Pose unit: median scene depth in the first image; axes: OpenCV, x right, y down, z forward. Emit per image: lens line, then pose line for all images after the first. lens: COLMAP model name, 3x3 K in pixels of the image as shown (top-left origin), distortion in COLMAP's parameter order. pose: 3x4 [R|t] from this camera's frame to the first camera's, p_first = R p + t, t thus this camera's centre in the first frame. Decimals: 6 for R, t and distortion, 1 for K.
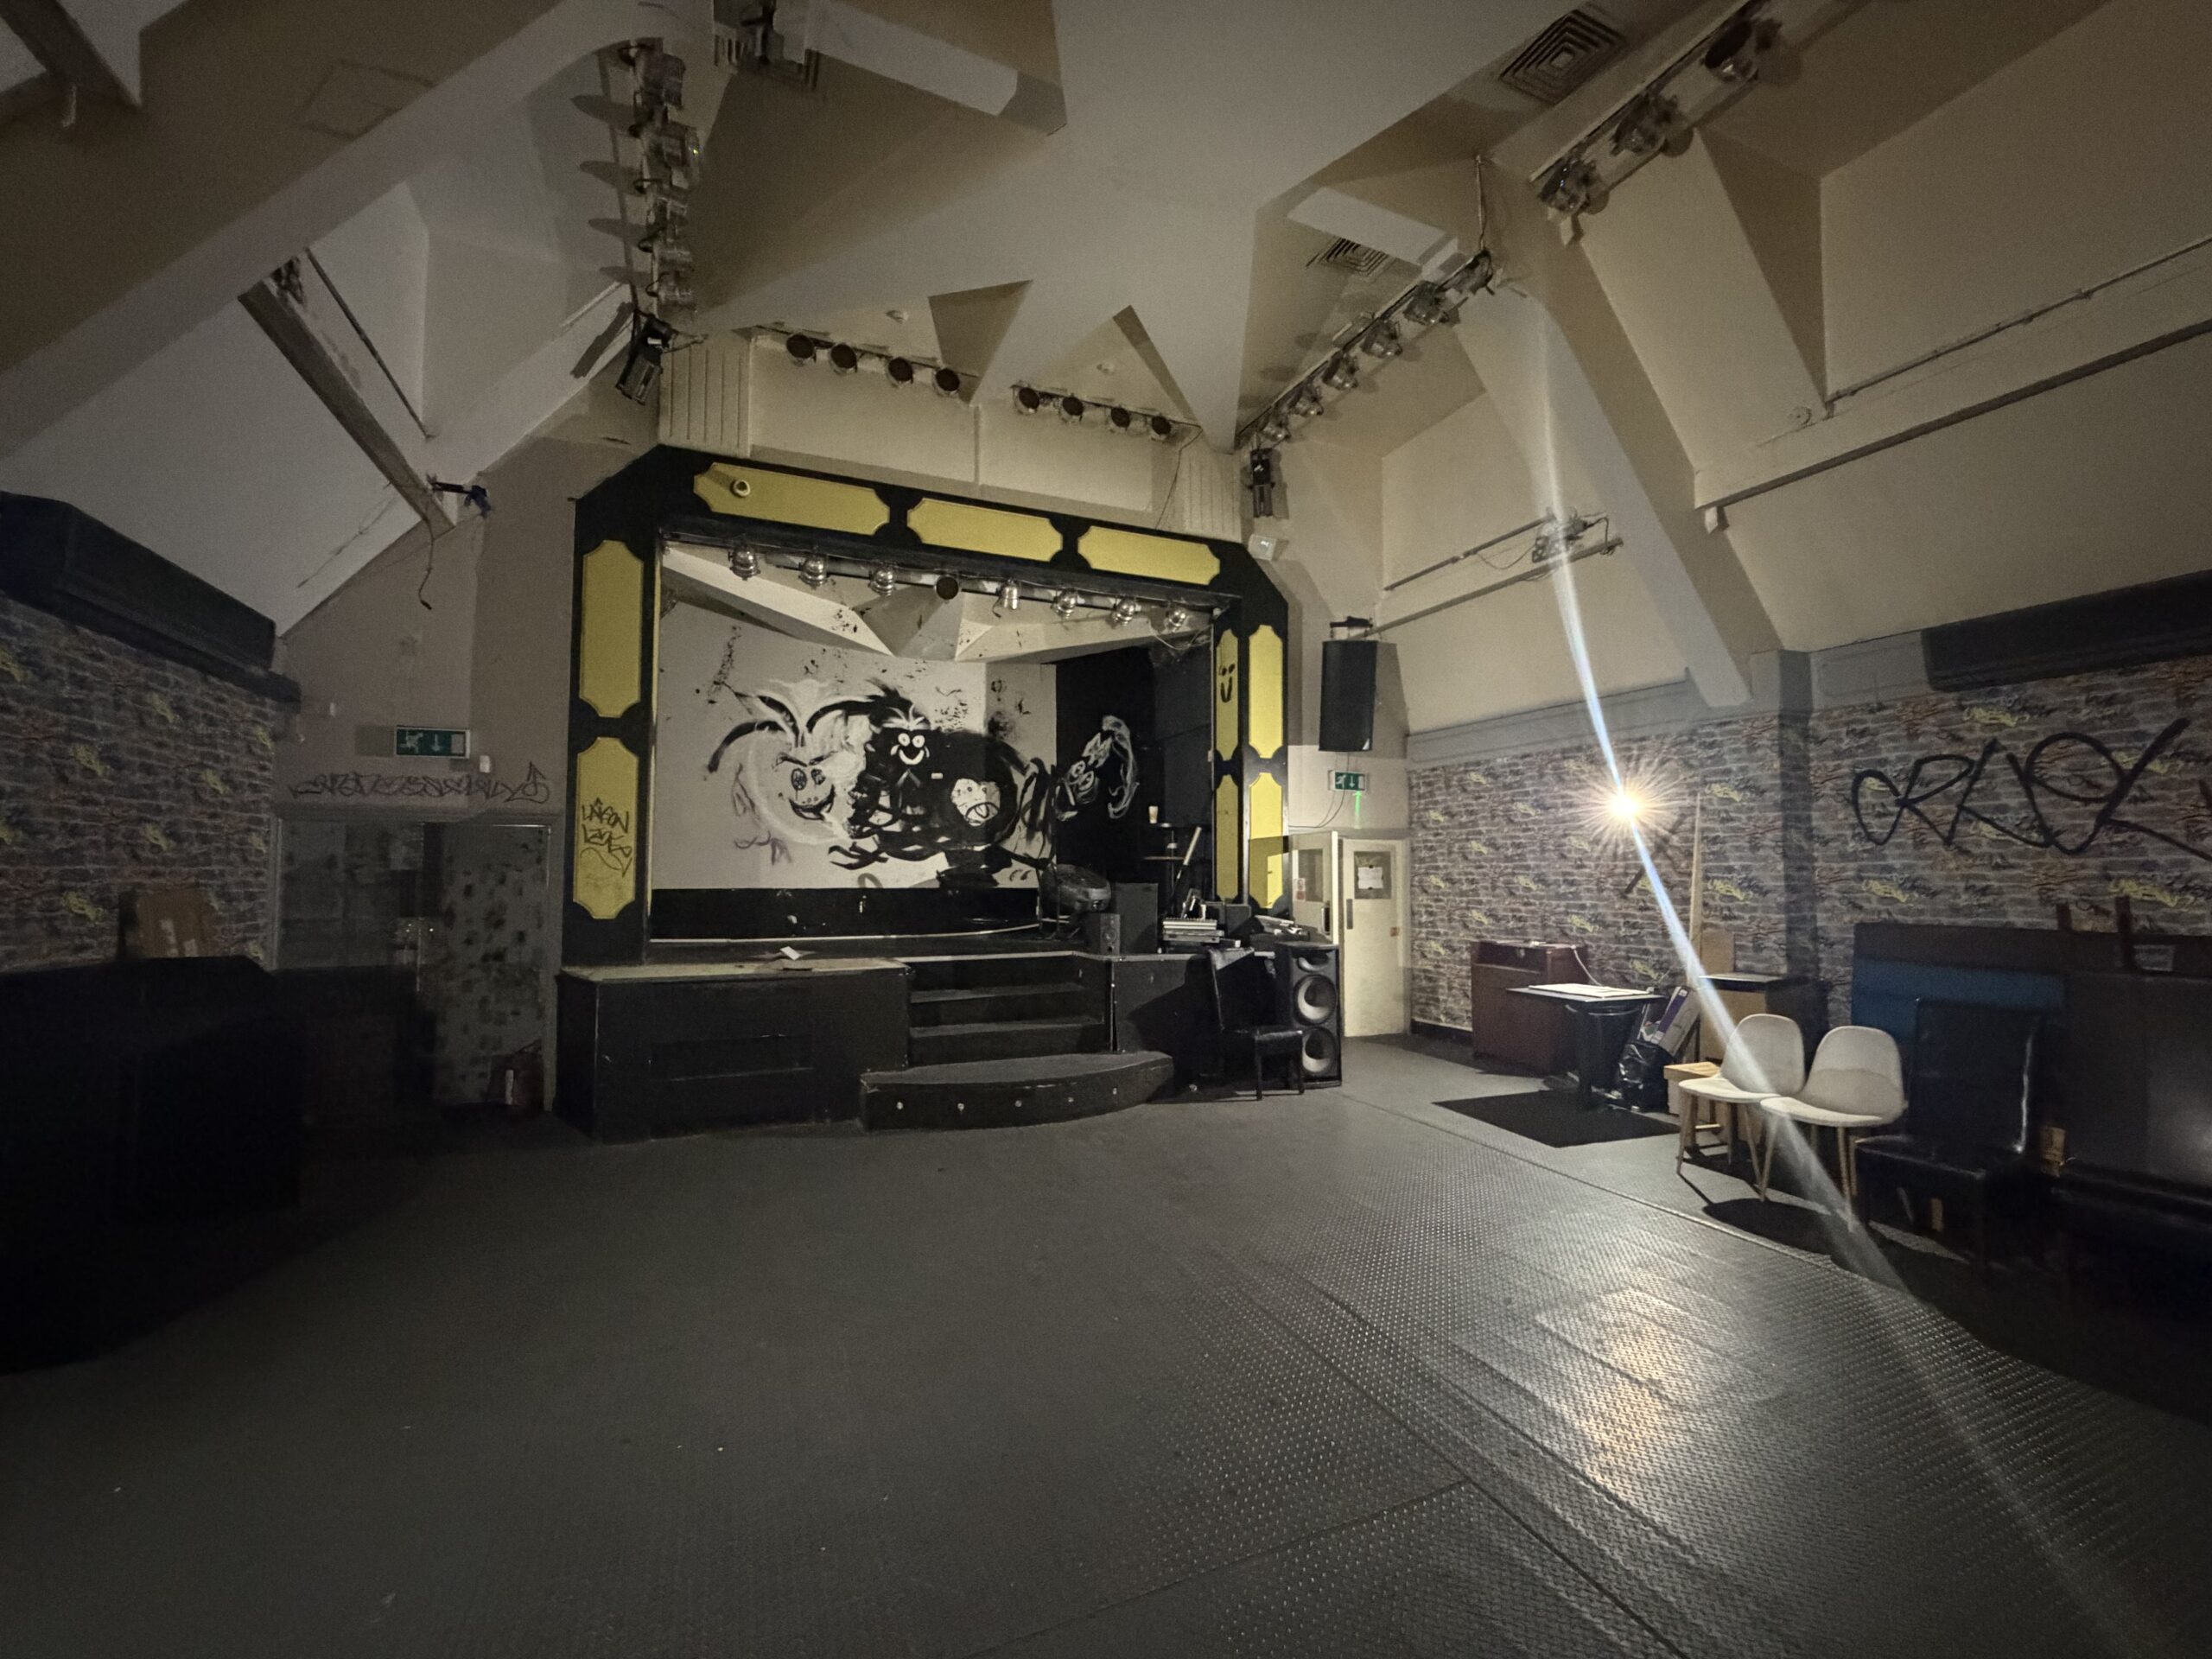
lens RADIAL K [[889.2, 0, 1106.0], [0, 889.2, 829.5], [0, 0, 1]] dist [-0.000537, -0.000122]
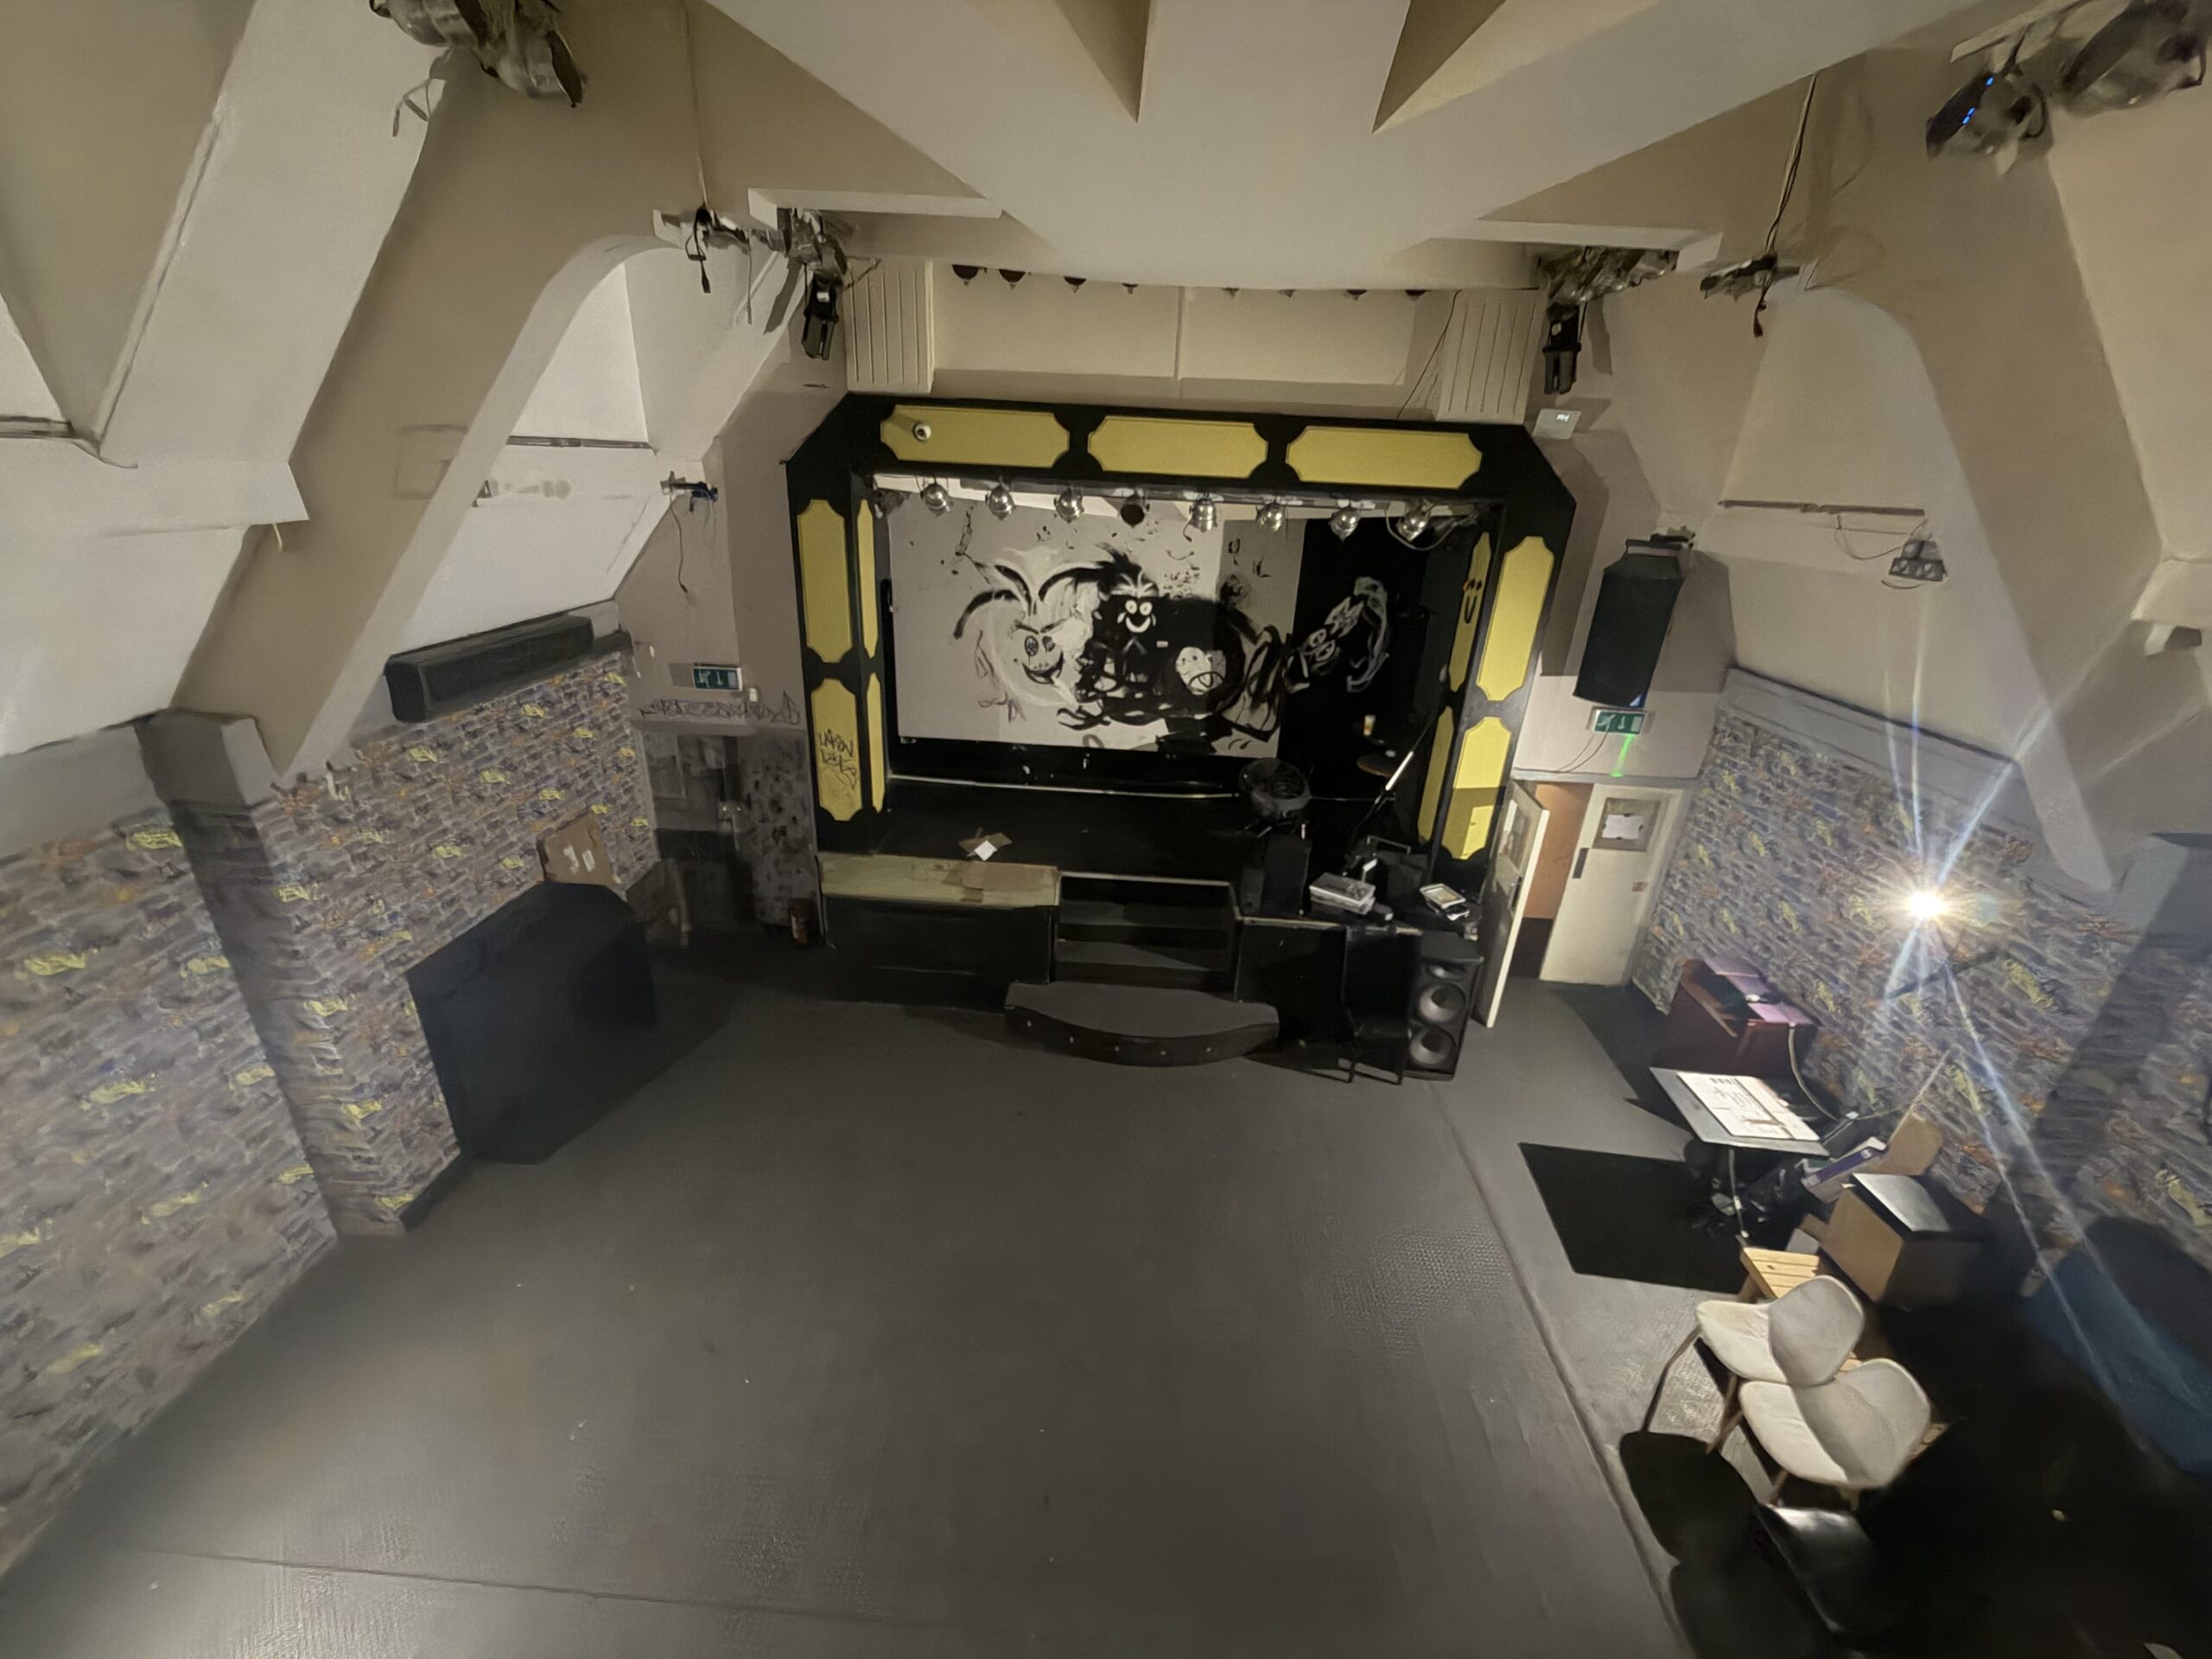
lens RADIAL K [[895.4, 0, 1106.0], [0, 895.4, 829.5], [0, 0, 1]] dist [0.000936, 0.000254]
pose [[0.895926, 0.212124, -0.390282, 0.197388], [-0.025066, 0.901354, 0.432358, -0.318196], [0.443495, -0.377578, 0.812863, 0.079985]]
